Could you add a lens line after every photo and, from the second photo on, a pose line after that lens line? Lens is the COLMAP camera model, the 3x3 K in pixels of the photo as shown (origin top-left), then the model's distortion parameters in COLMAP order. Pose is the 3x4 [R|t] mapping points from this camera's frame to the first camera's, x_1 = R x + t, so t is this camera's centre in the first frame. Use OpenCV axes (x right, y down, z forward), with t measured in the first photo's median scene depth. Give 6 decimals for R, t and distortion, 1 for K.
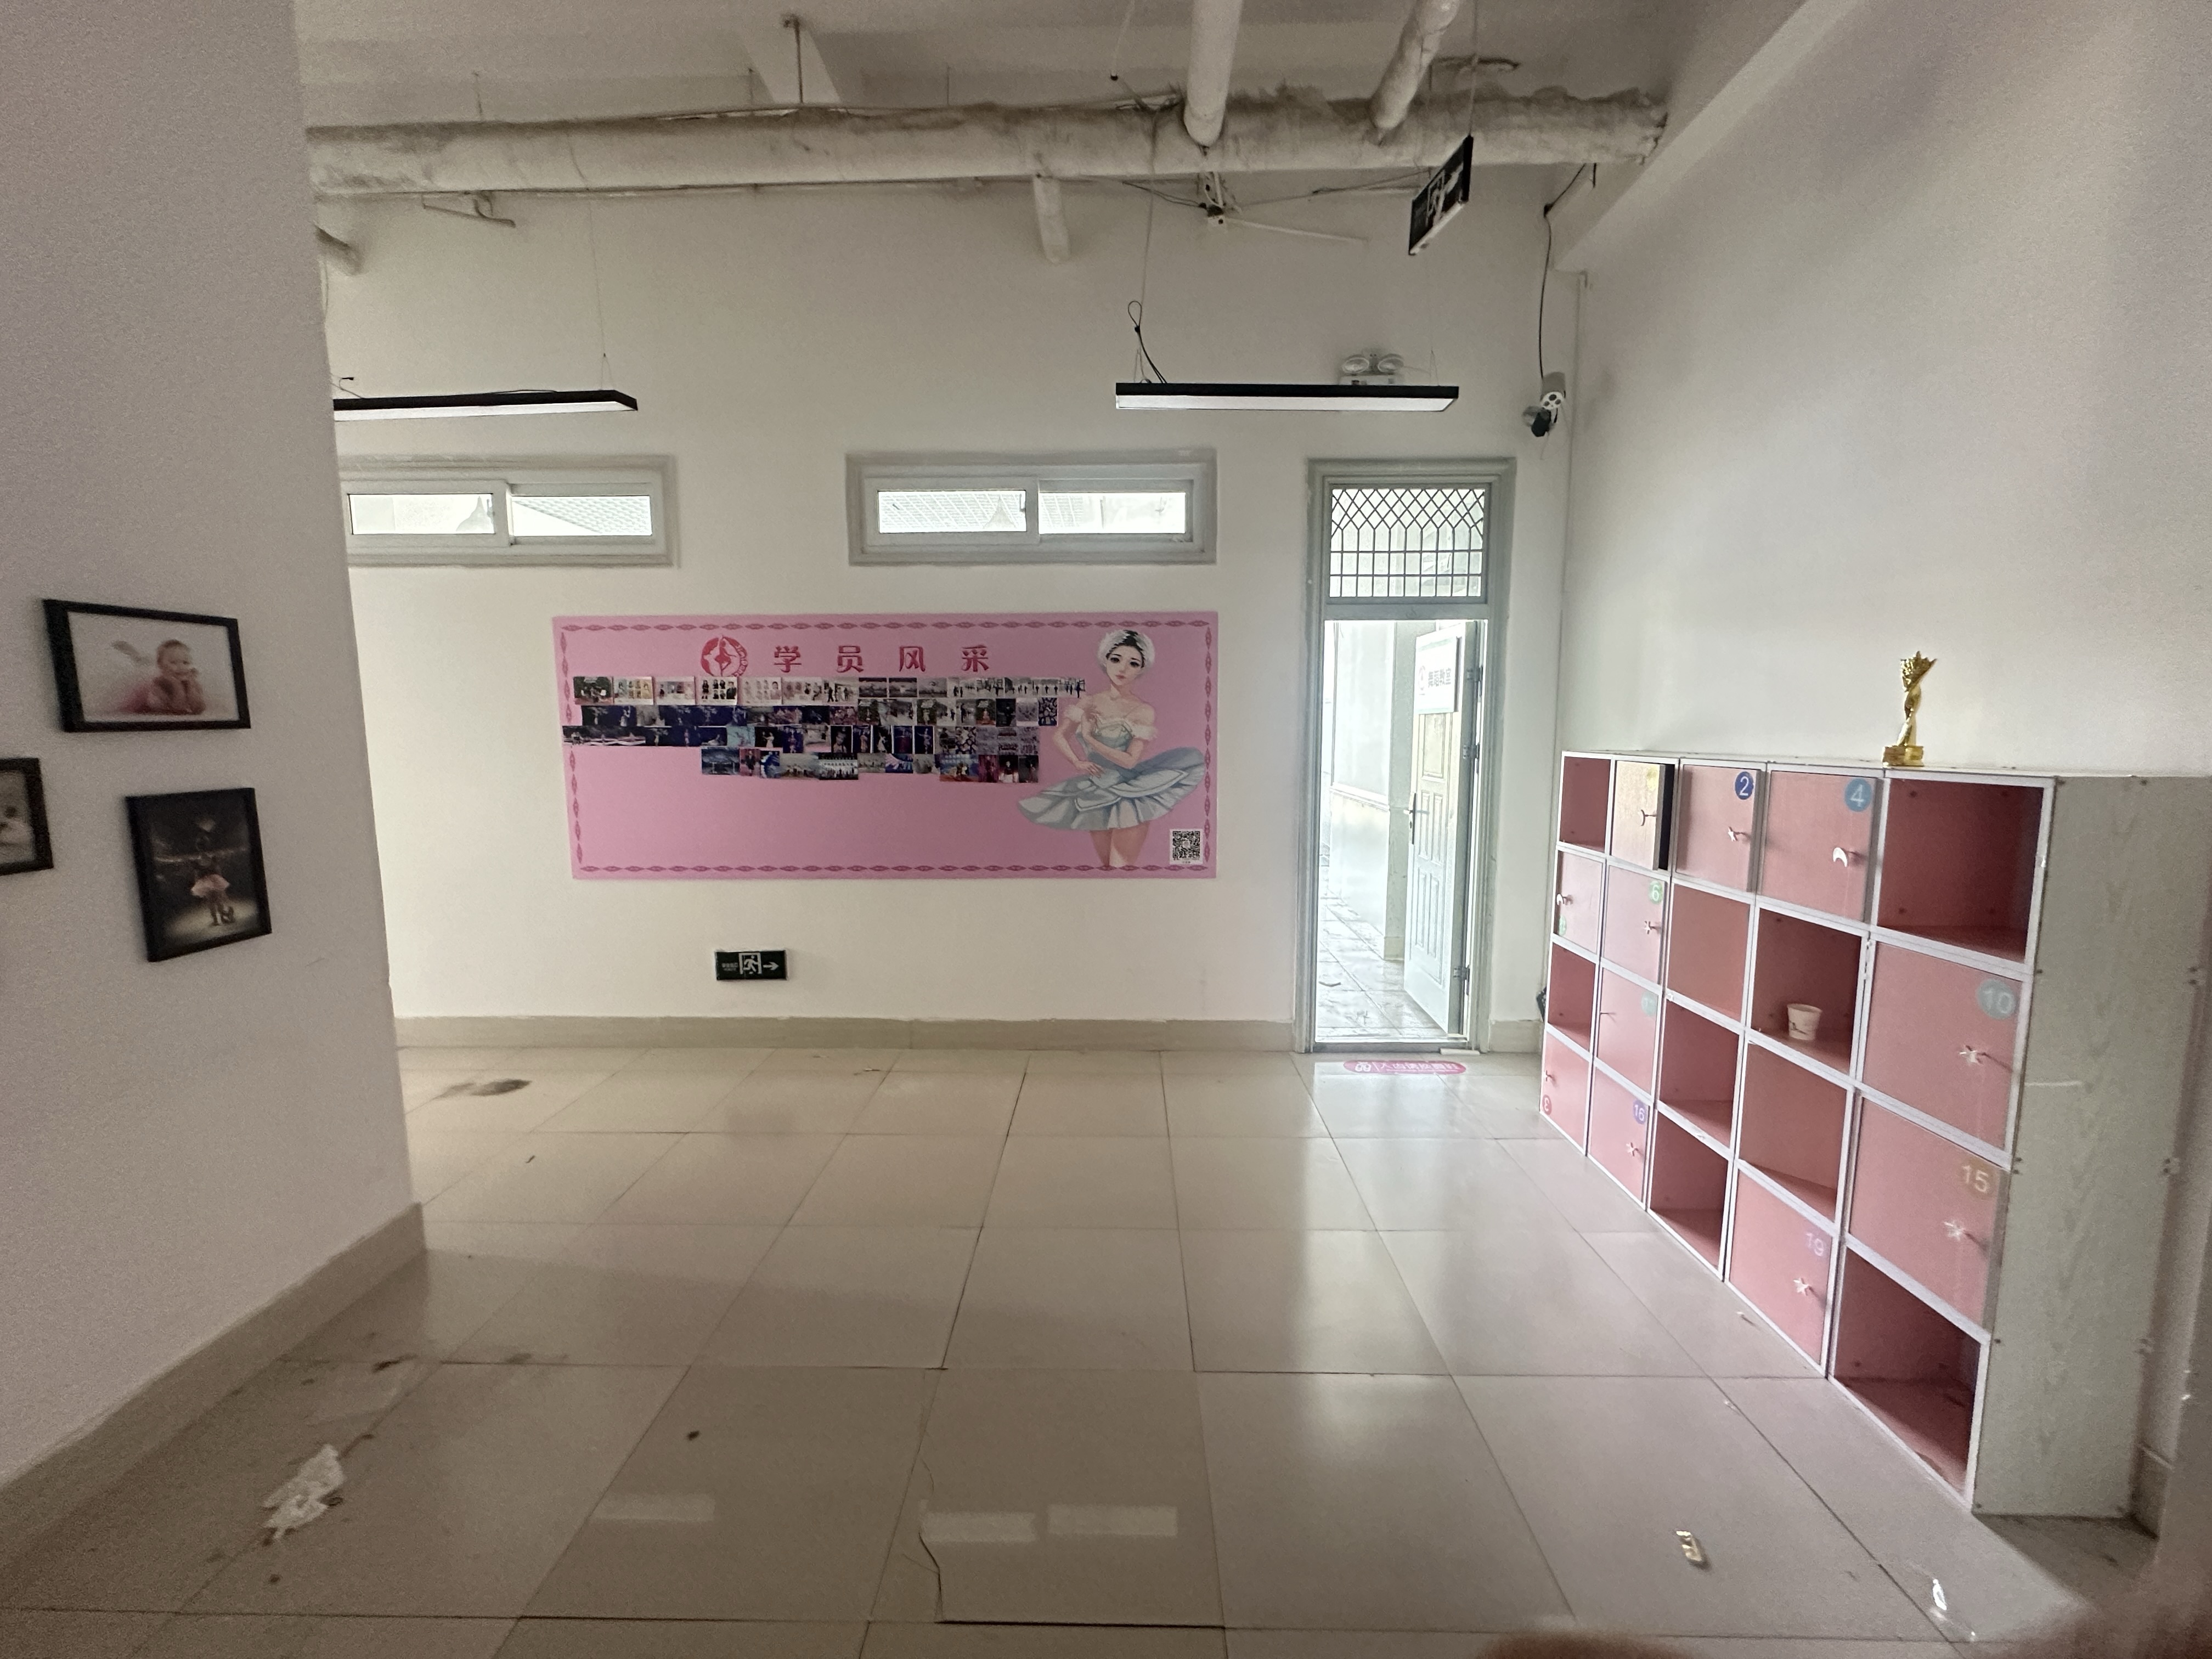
lens RADIAL K [[880.3, 0, 1100.0], [0, 880.3, 825.5], [0, 0, 1]] dist [0.001912, 0.000046]
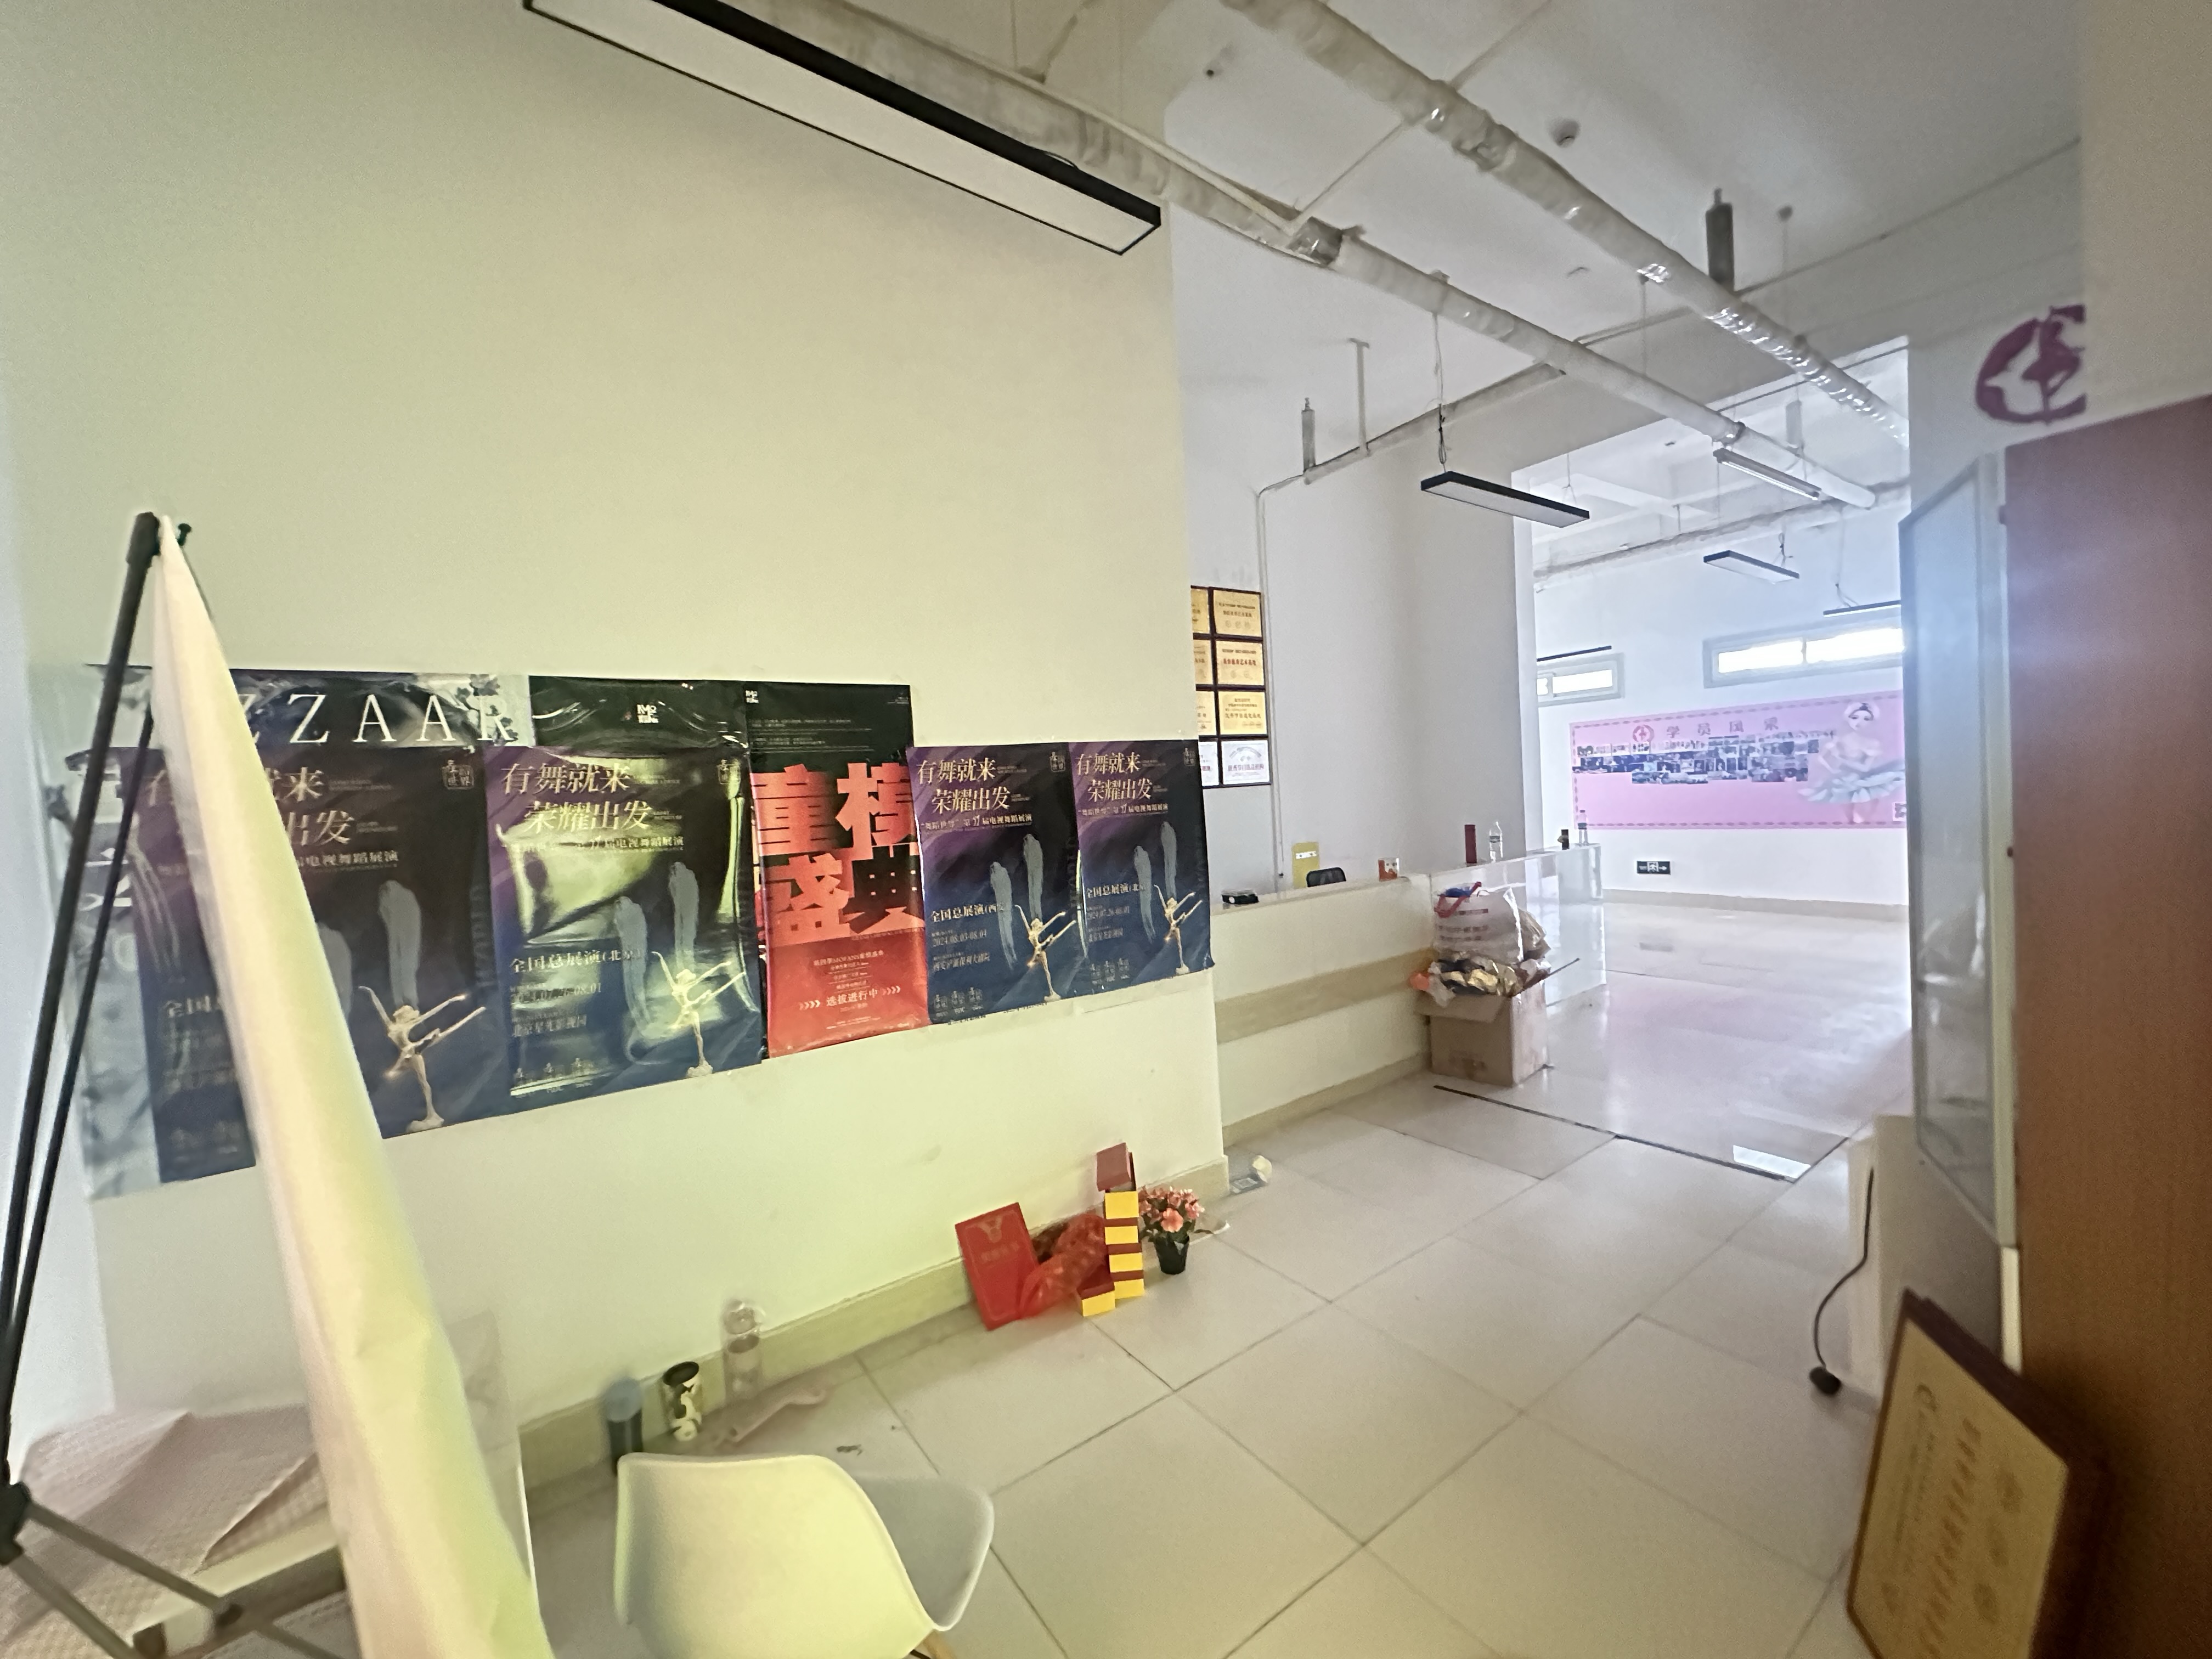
lens RADIAL K [[880.3, 0, 1106.8], [0, 880.3, 826.8], [0, 0, 1]] dist [0.001912, 0.000046]
pose [[0.584936, -0.000460, -0.811079, 0.639851], [-0.036288, 0.998984, -0.026737, 0.171724], [0.810267, 0.045072, 0.584325, -1.516383]]
